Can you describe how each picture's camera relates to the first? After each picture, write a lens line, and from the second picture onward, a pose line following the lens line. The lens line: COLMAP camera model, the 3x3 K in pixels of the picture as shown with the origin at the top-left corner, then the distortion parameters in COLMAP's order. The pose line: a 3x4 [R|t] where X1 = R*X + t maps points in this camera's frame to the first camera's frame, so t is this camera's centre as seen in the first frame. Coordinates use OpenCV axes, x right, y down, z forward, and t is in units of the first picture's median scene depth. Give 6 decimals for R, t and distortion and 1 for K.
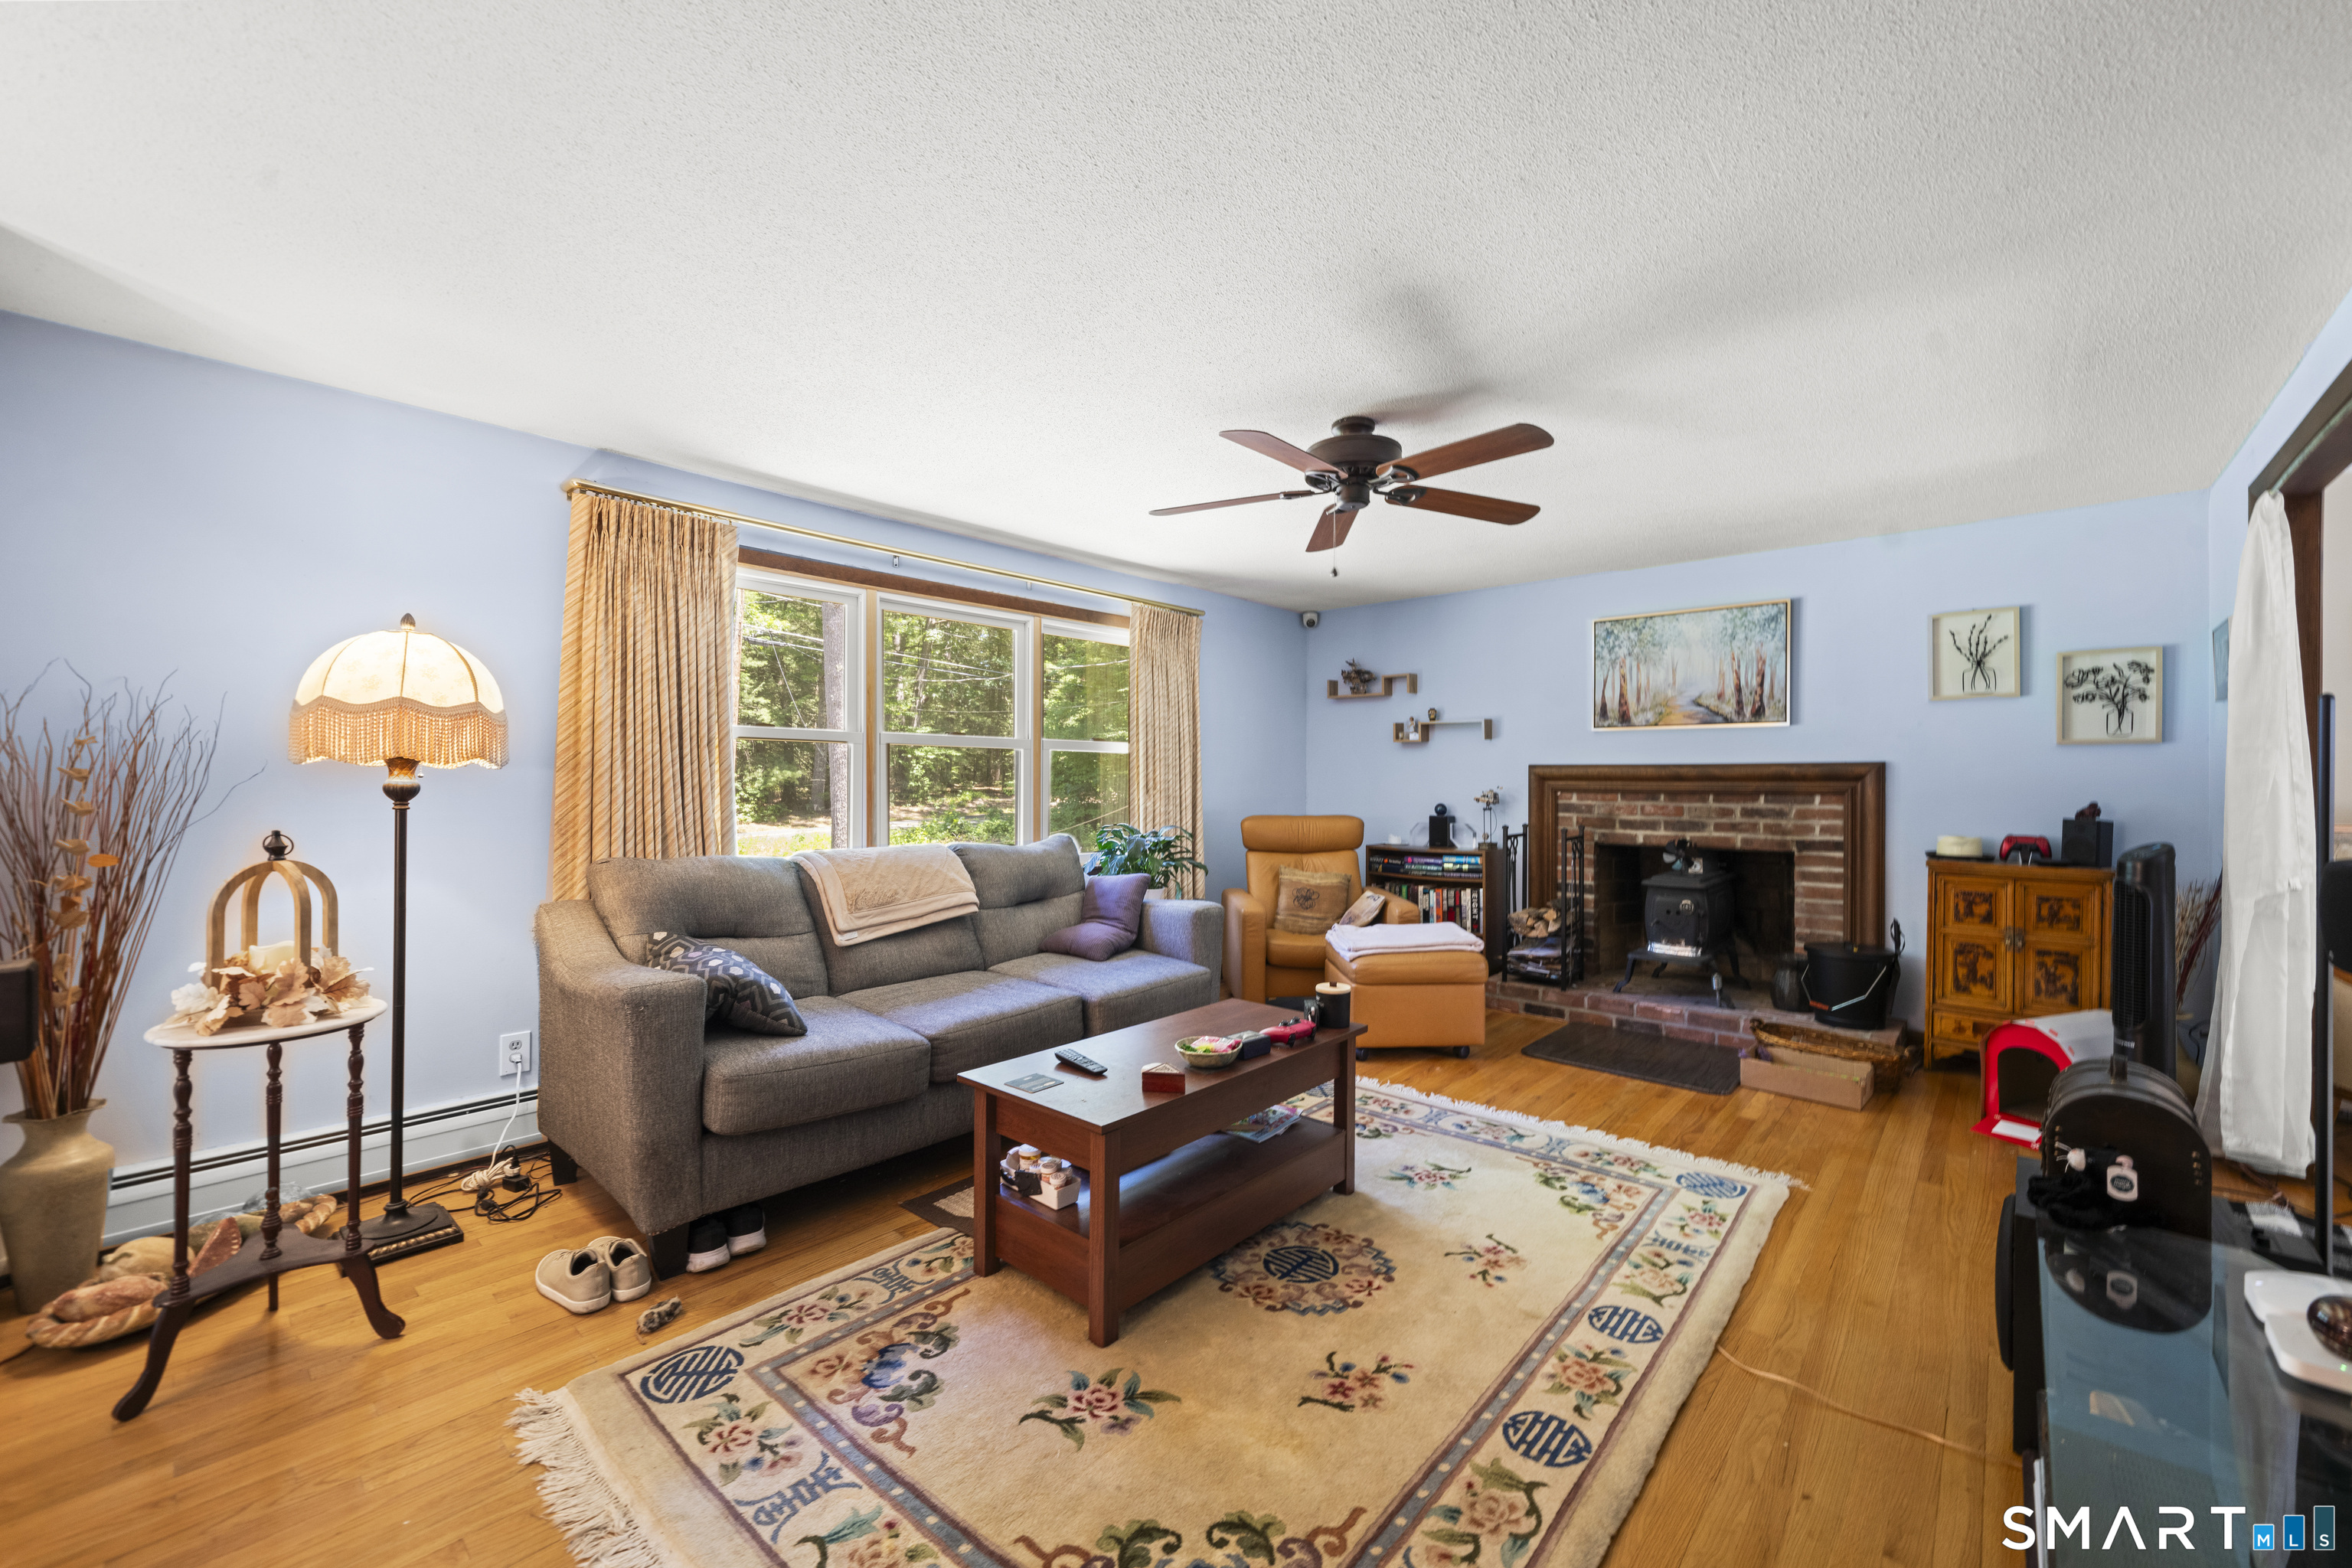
lens RADIAL K [[924.6, 0, 1194.5], [0, 924.6, 773.7], [0, 0, 1]] dist [-0.001137, -0.000067]
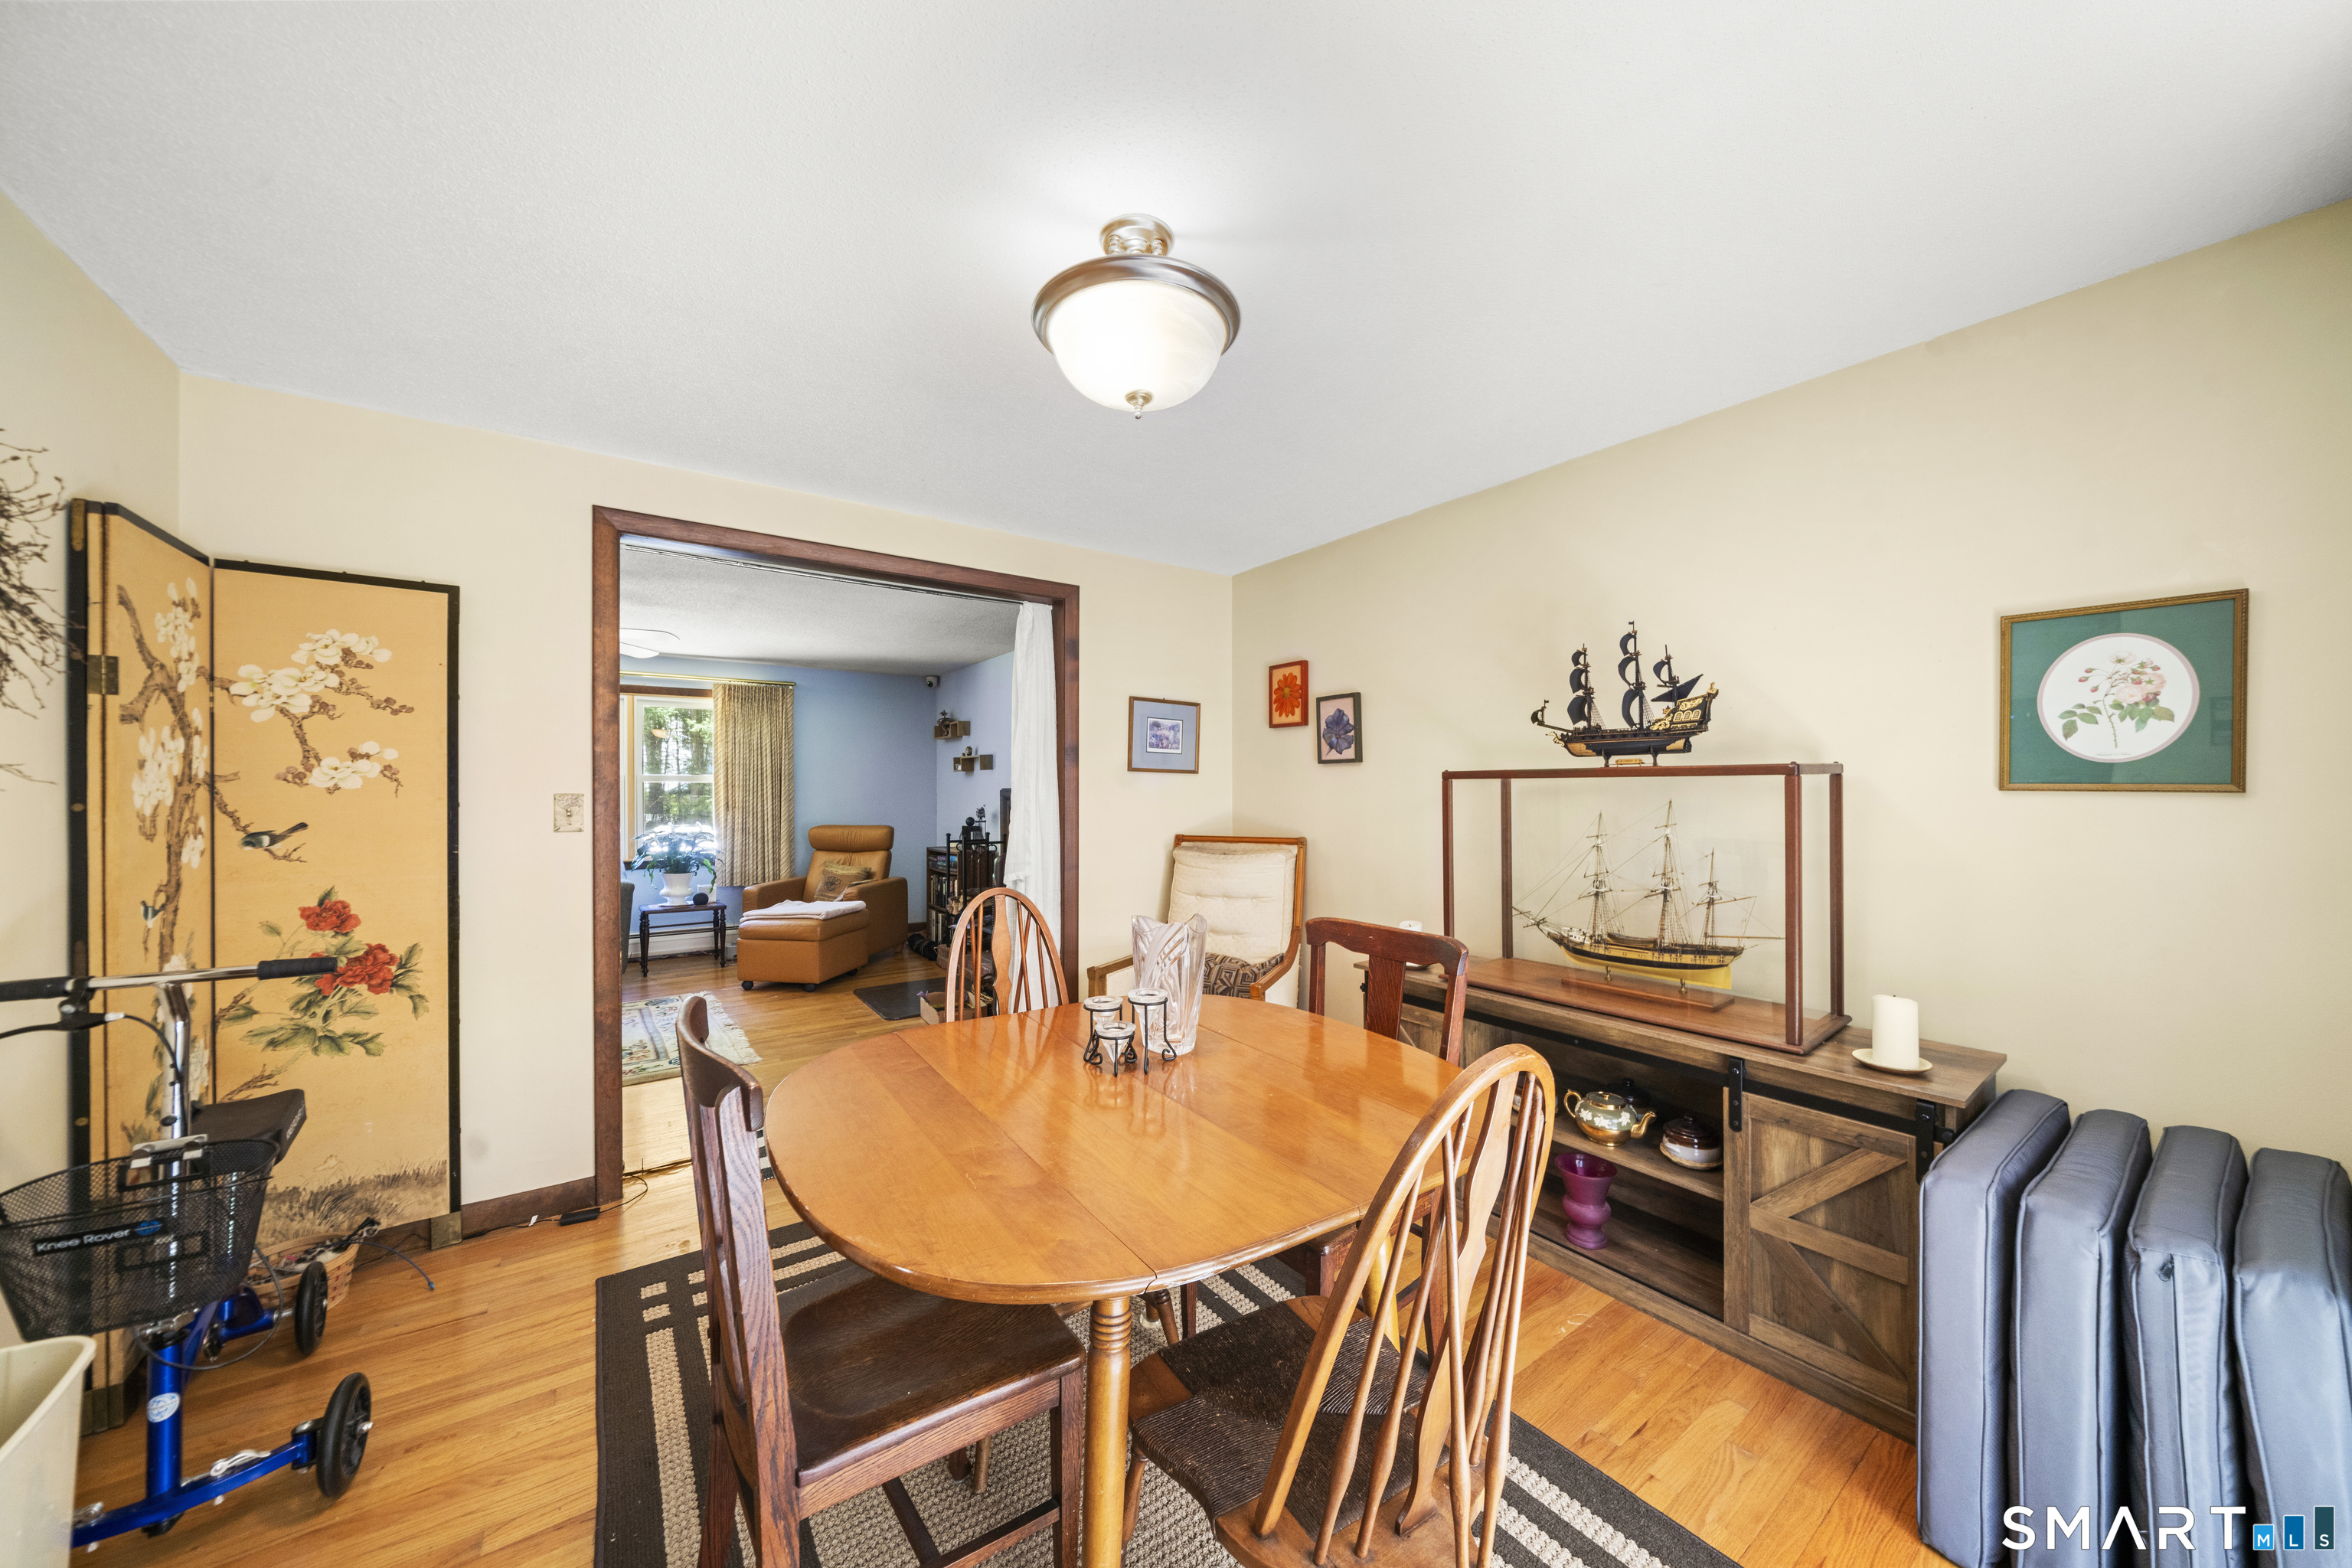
lens RADIAL K [[818.1, 0, 1183.7], [0, 818.1, 780.6], [0, 0, 1]] dist [-0.001807, -0.000242]
pose [[0.972434, -0.013309, -0.232800, 1.209997], [0.012839, 0.999911, -0.003532, -0.016708], [0.232826, 0.000446, 0.972518, -0.128557]]
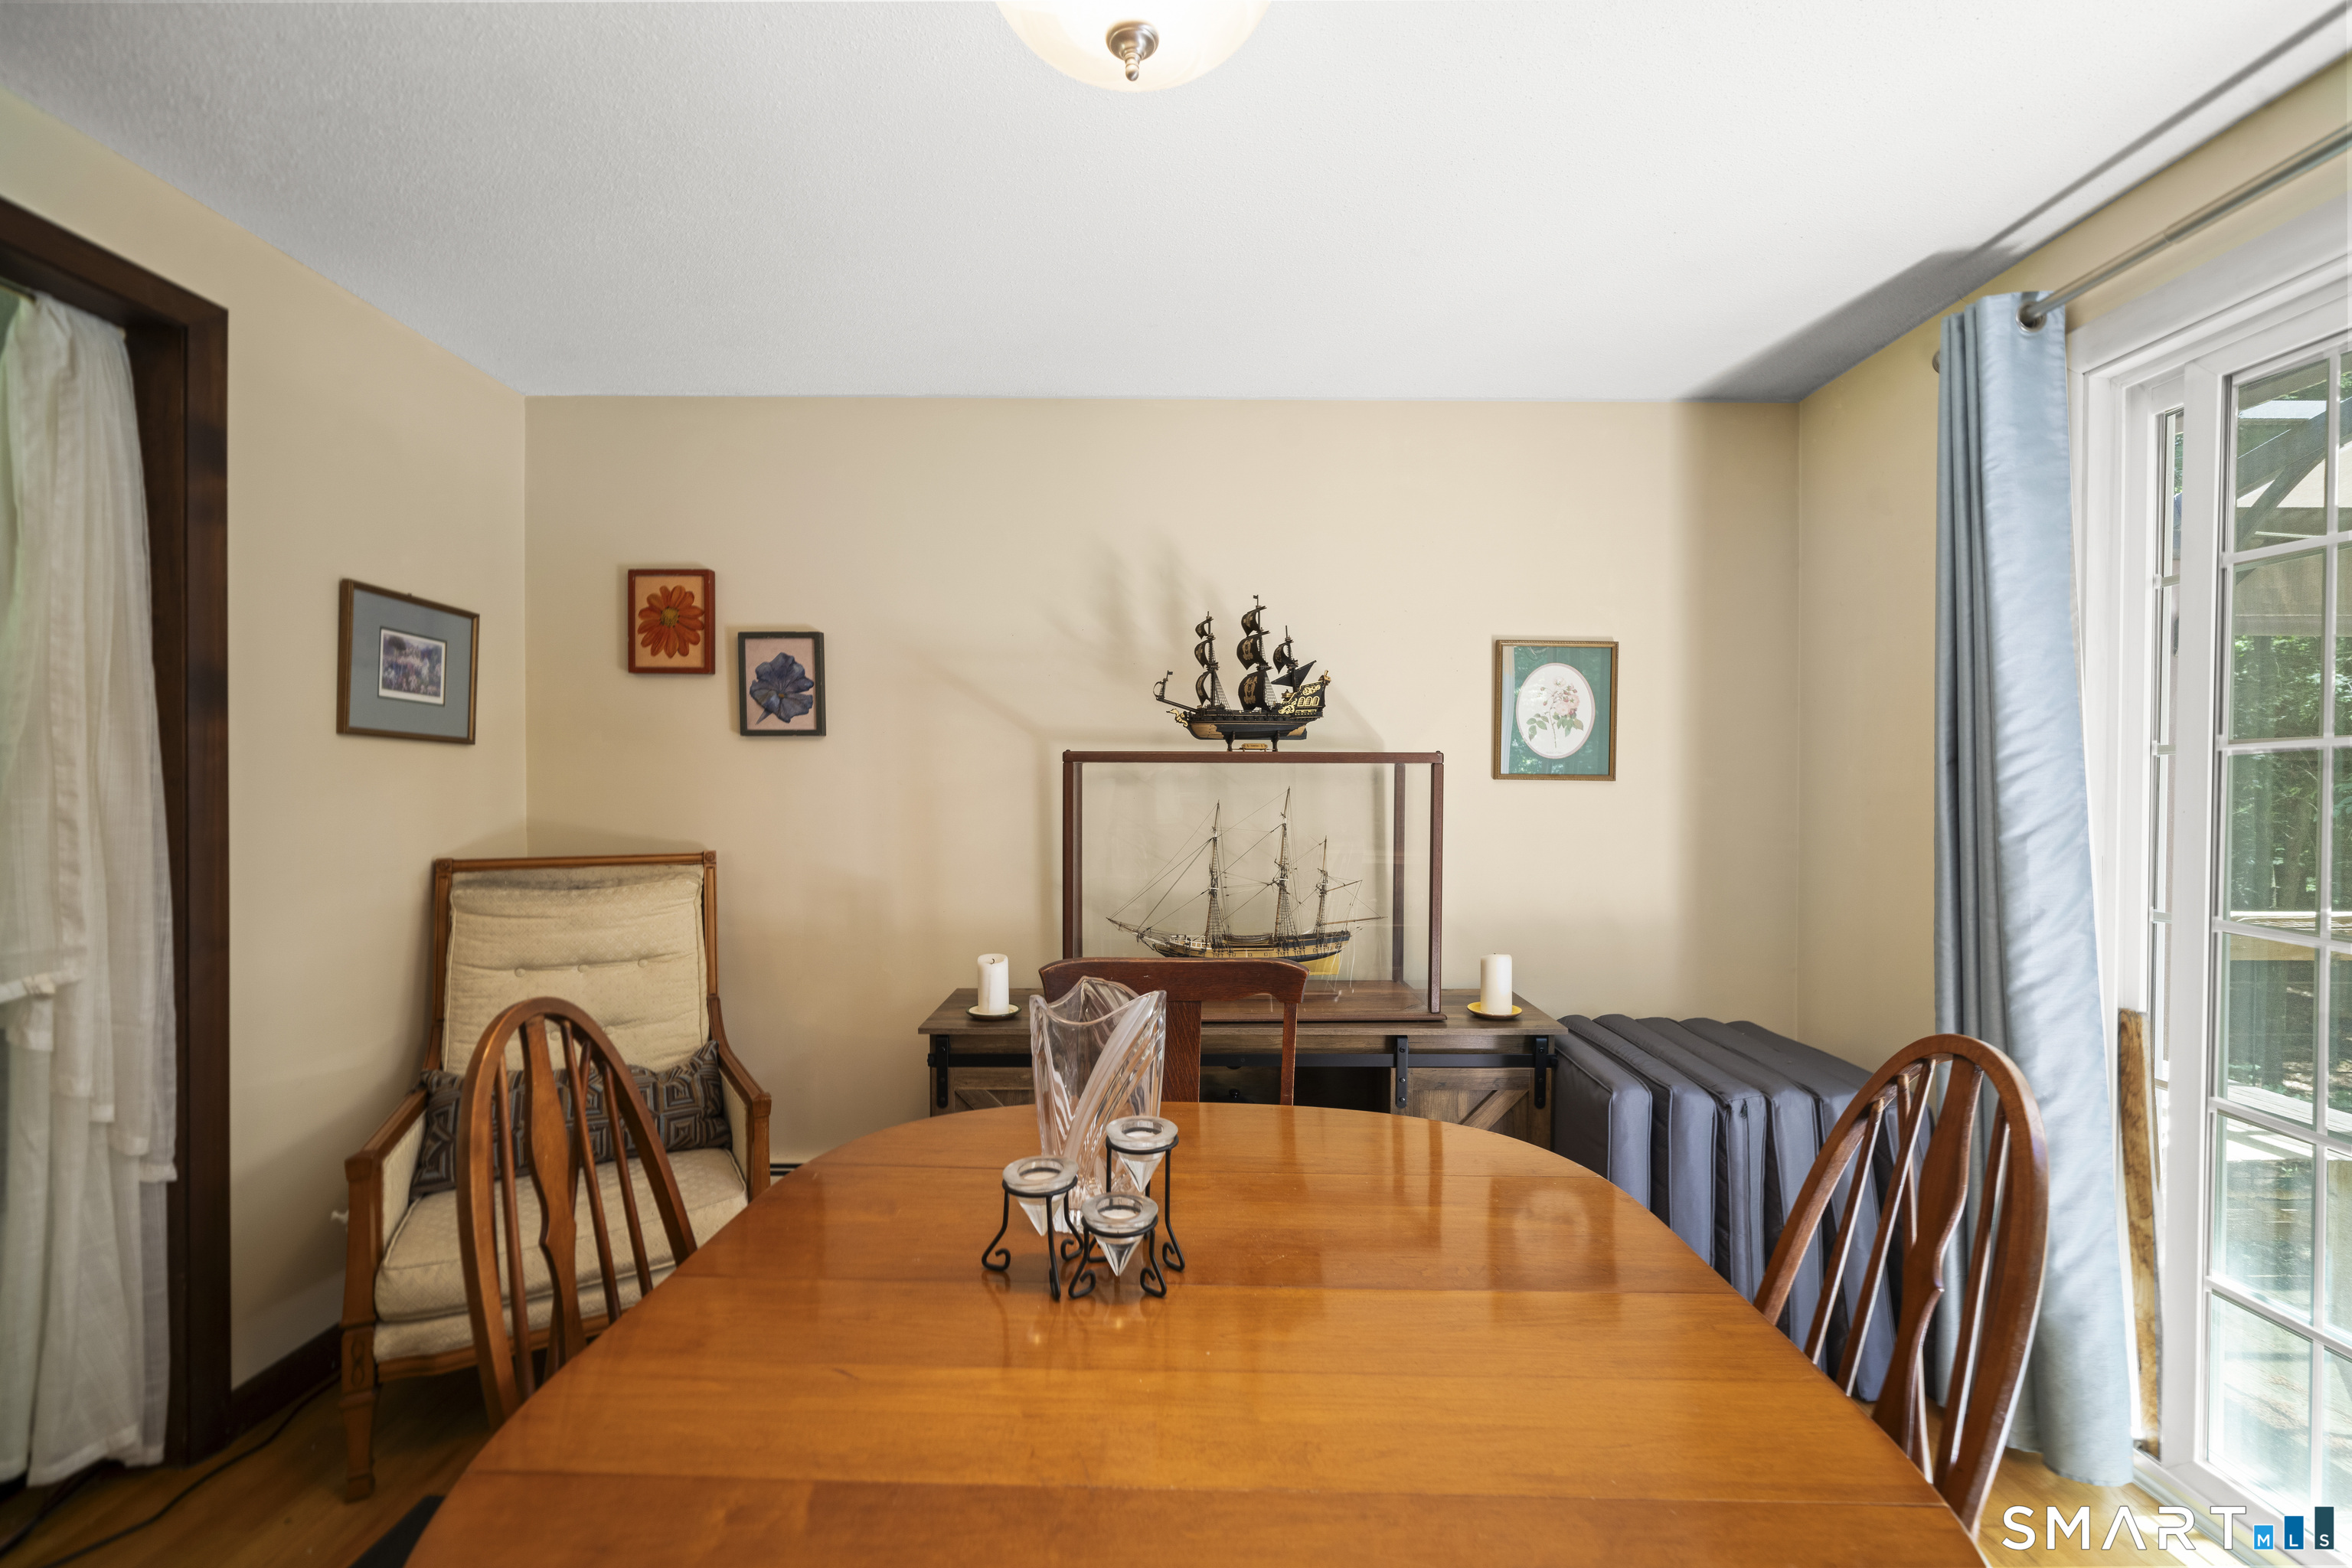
lens RADIAL K [[986.6, 0, 1179.4], [0, 986.6, 789.1], [0, 0, 1]] dist [0.000241, -0.000084]
pose [[0.759365, -0.009039, 0.650602, 0.923893], [-0.002641, 0.999852, 0.016975, -0.011126], [-0.650660, -0.014608, 0.759229, 0.048868]]
